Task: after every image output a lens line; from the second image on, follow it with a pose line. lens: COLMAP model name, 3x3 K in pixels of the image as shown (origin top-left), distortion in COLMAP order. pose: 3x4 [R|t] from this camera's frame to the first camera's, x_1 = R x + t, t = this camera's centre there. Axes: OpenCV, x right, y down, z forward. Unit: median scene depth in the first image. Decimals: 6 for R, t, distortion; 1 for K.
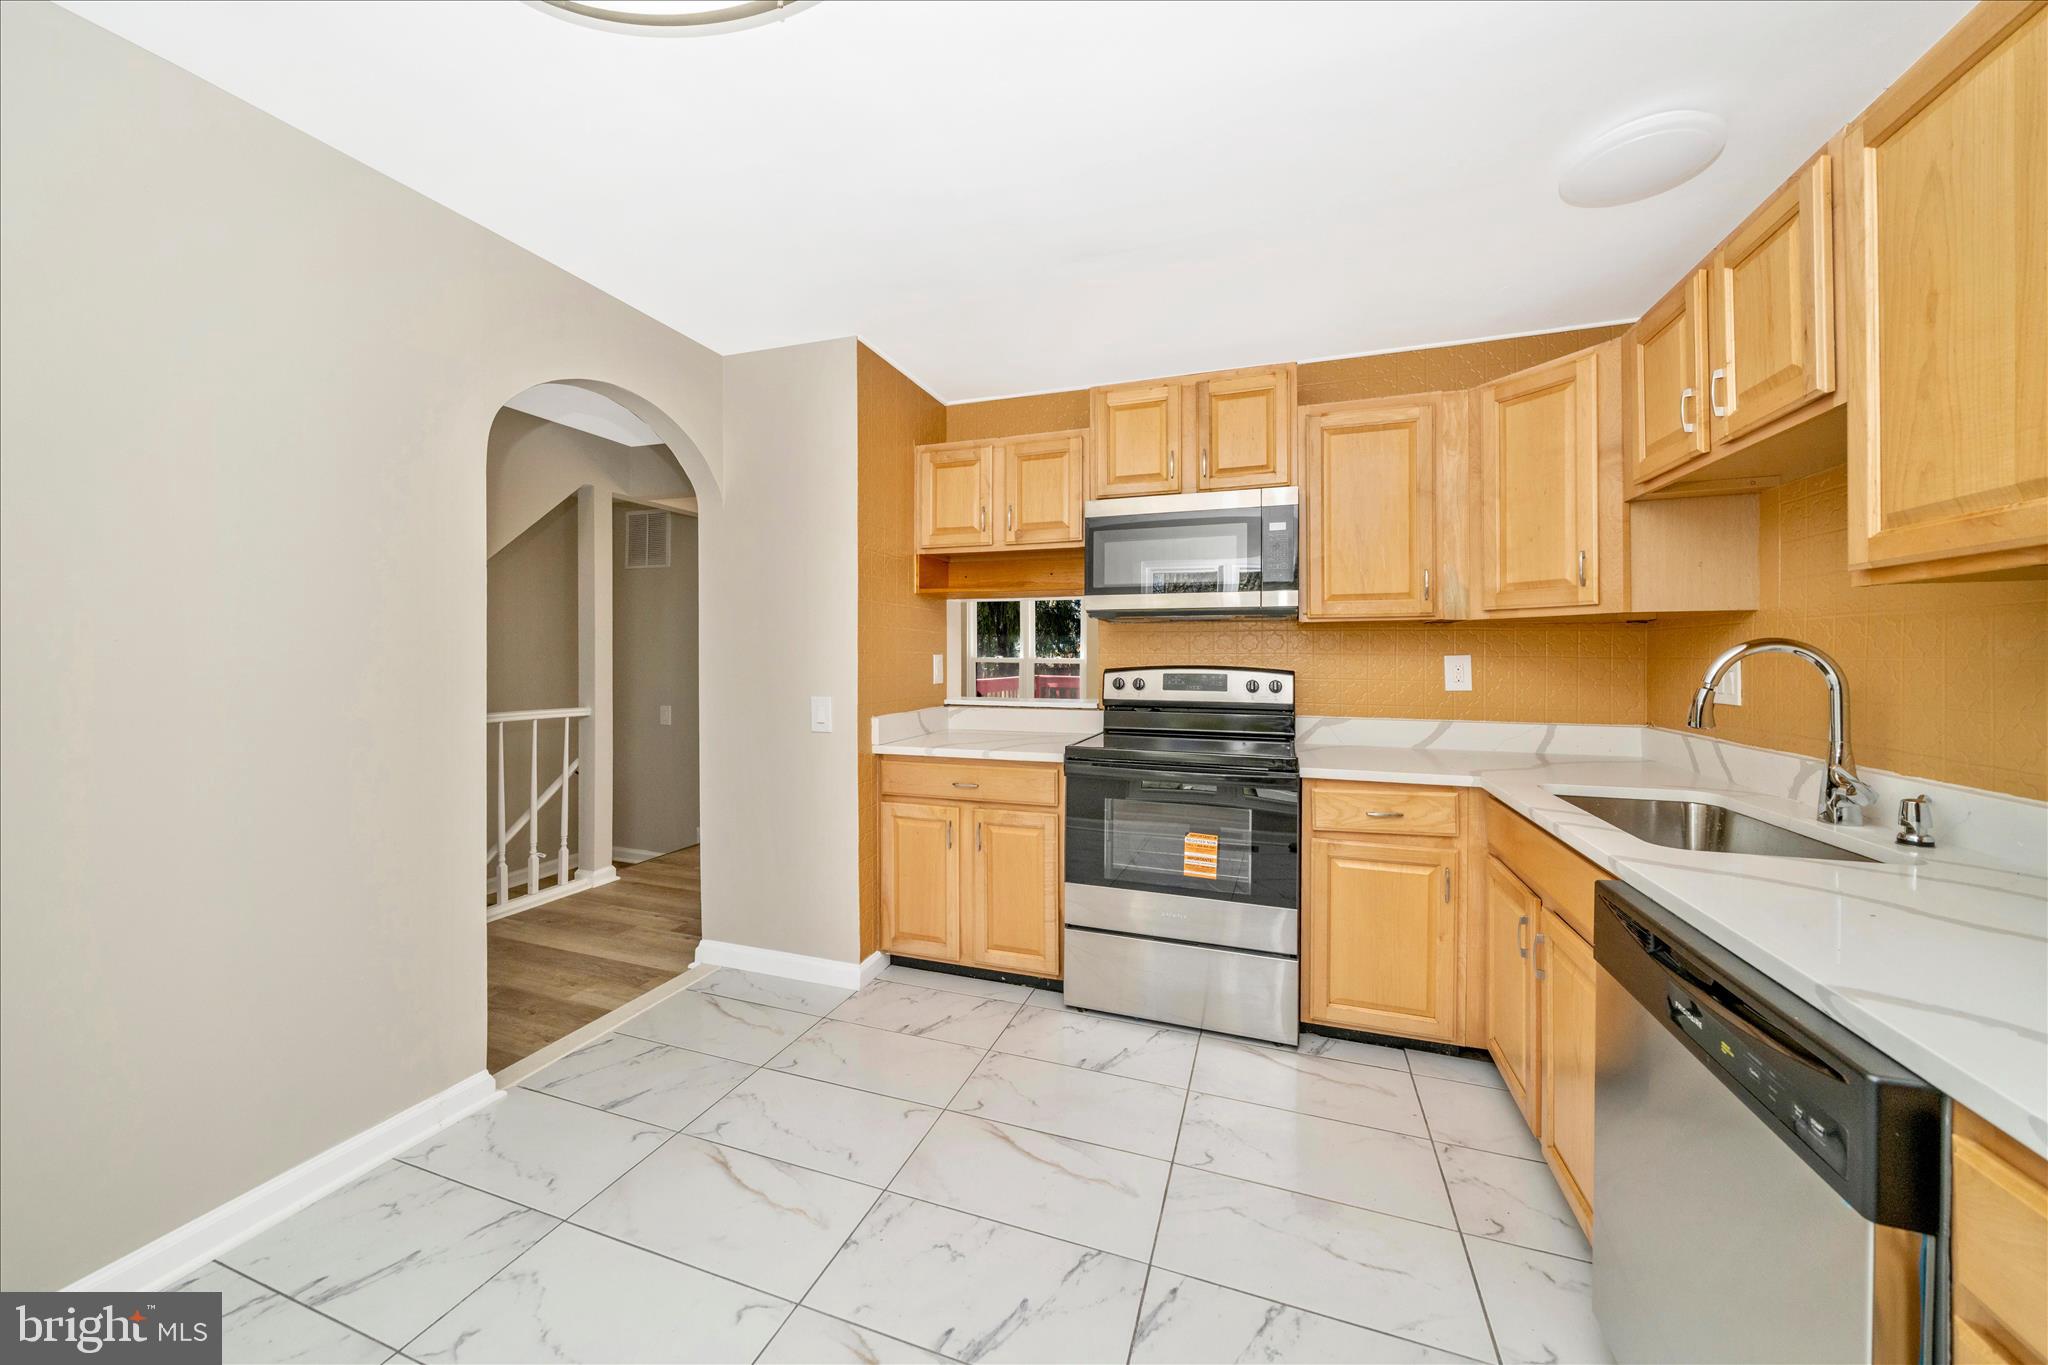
lens RADIAL K [[717.3, 0, 1041.6], [0, 717.3, 660.1], [0, 0, 1]] dist [-0.007974, -0.000060]
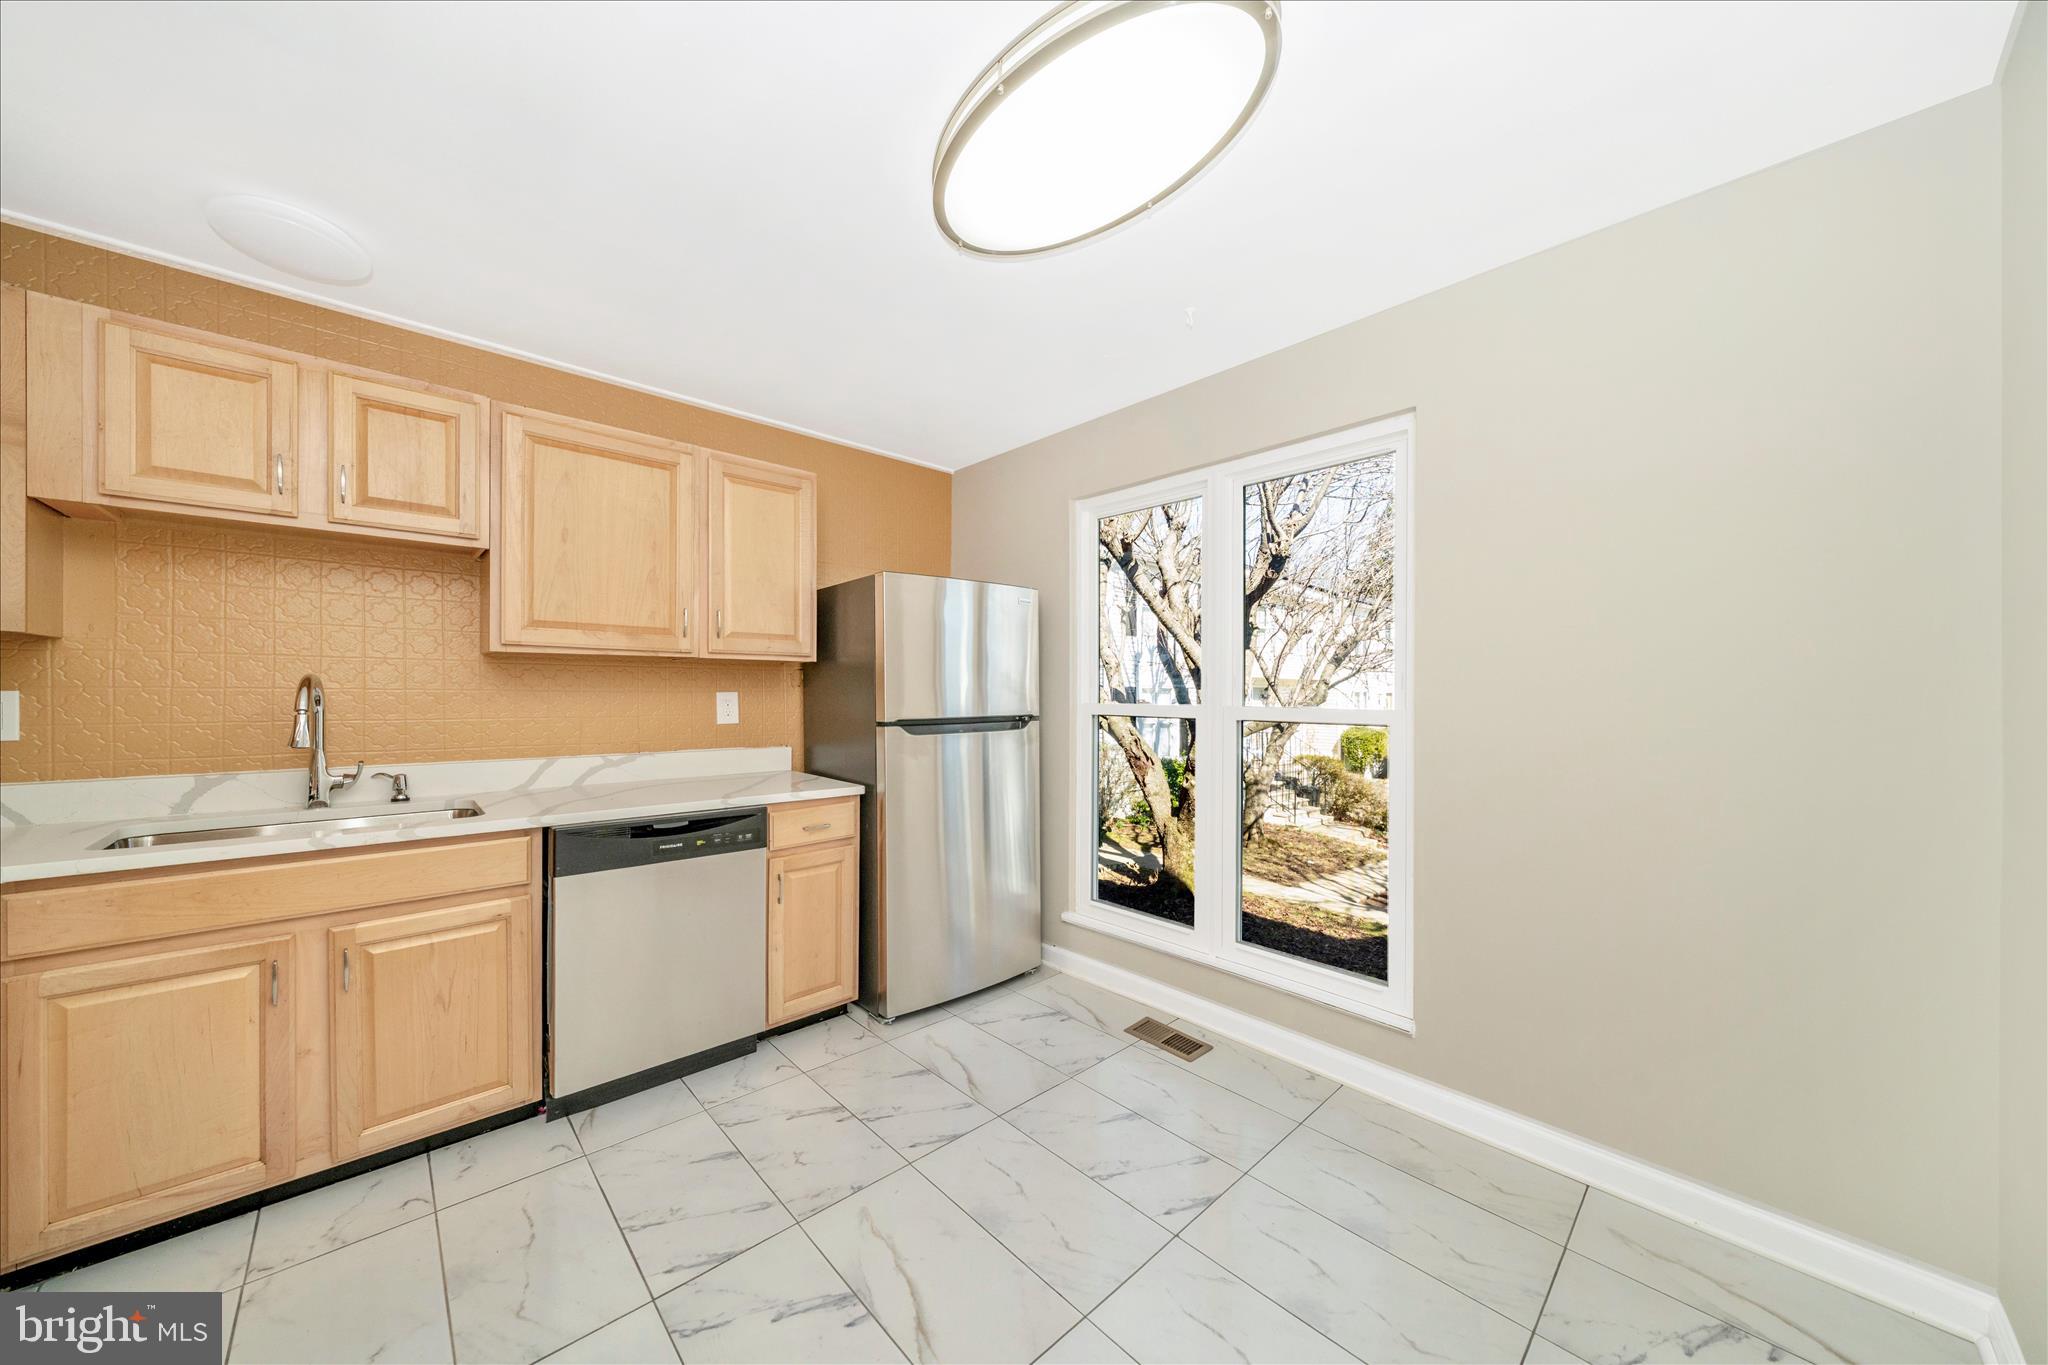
lens RADIAL K [[701.5, 0, 1022.1], [0, 701.5, 694.3], [0, 0, 1]] dist [-0.002226, -0.000235]
pose [[-0.885308, -0.007999, 0.464936, -0.438231], [-0.004402, 0.999951, 0.008820, -0.006362], [-0.464984, 0.005762, -0.885300, 0.943098]]
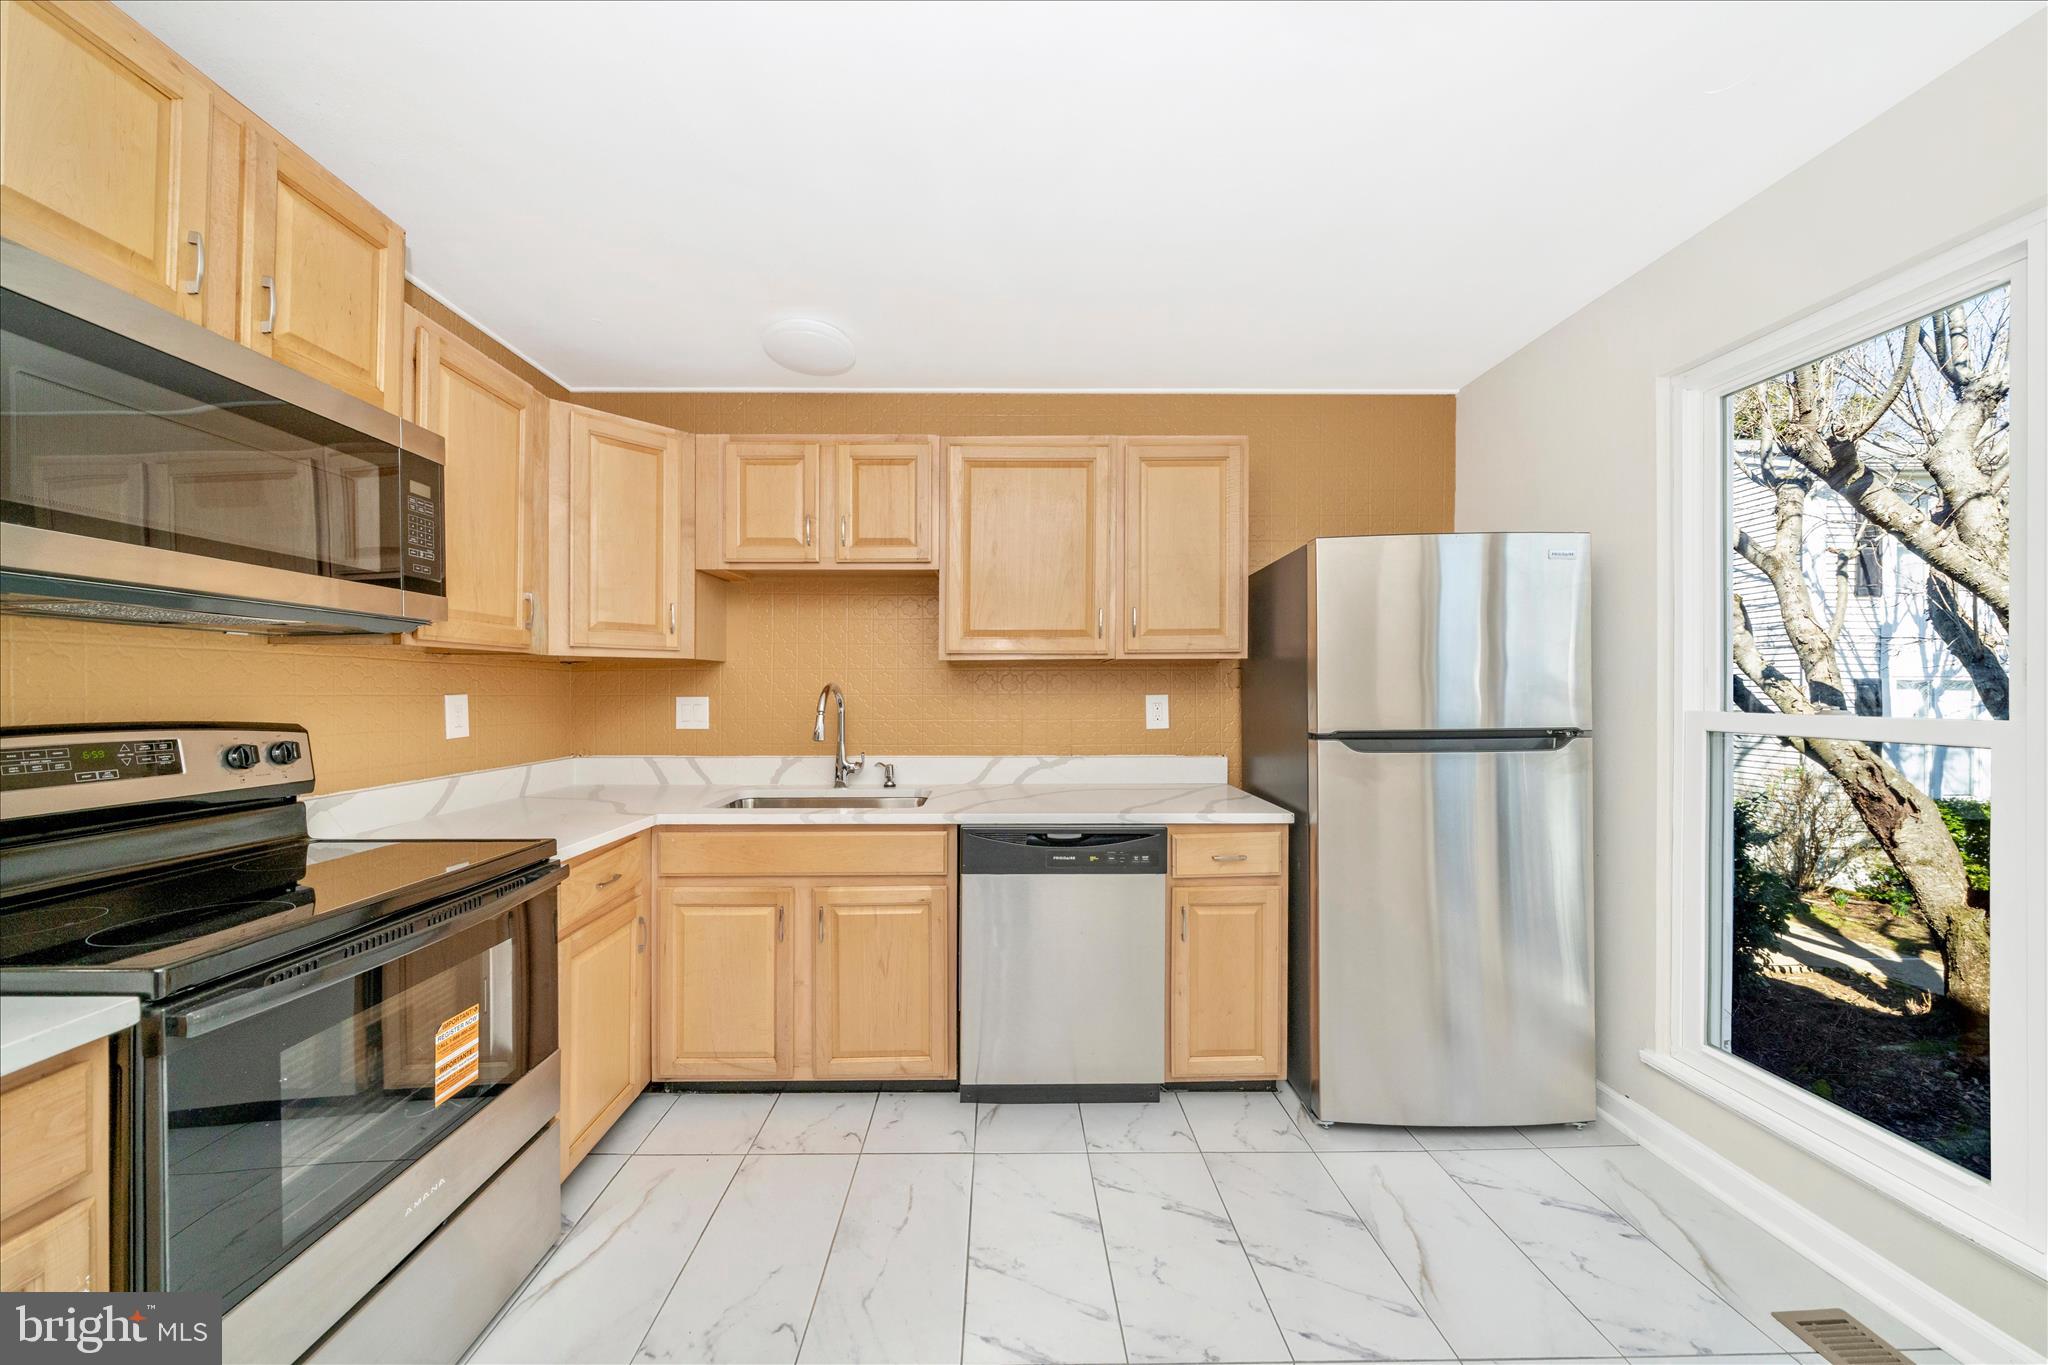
lens RADIAL K [[701.5, 0, 1022.1], [0, 701.5, 694.3], [0, 0, 1]] dist [-0.002226, -0.000235]
pose [[-0.343599, -0.006934, 0.939091, -0.410494], [0.007227, 0.999924, 0.010027, -0.010871], [-0.939089, 0.010232, -0.343522, 0.707300]]
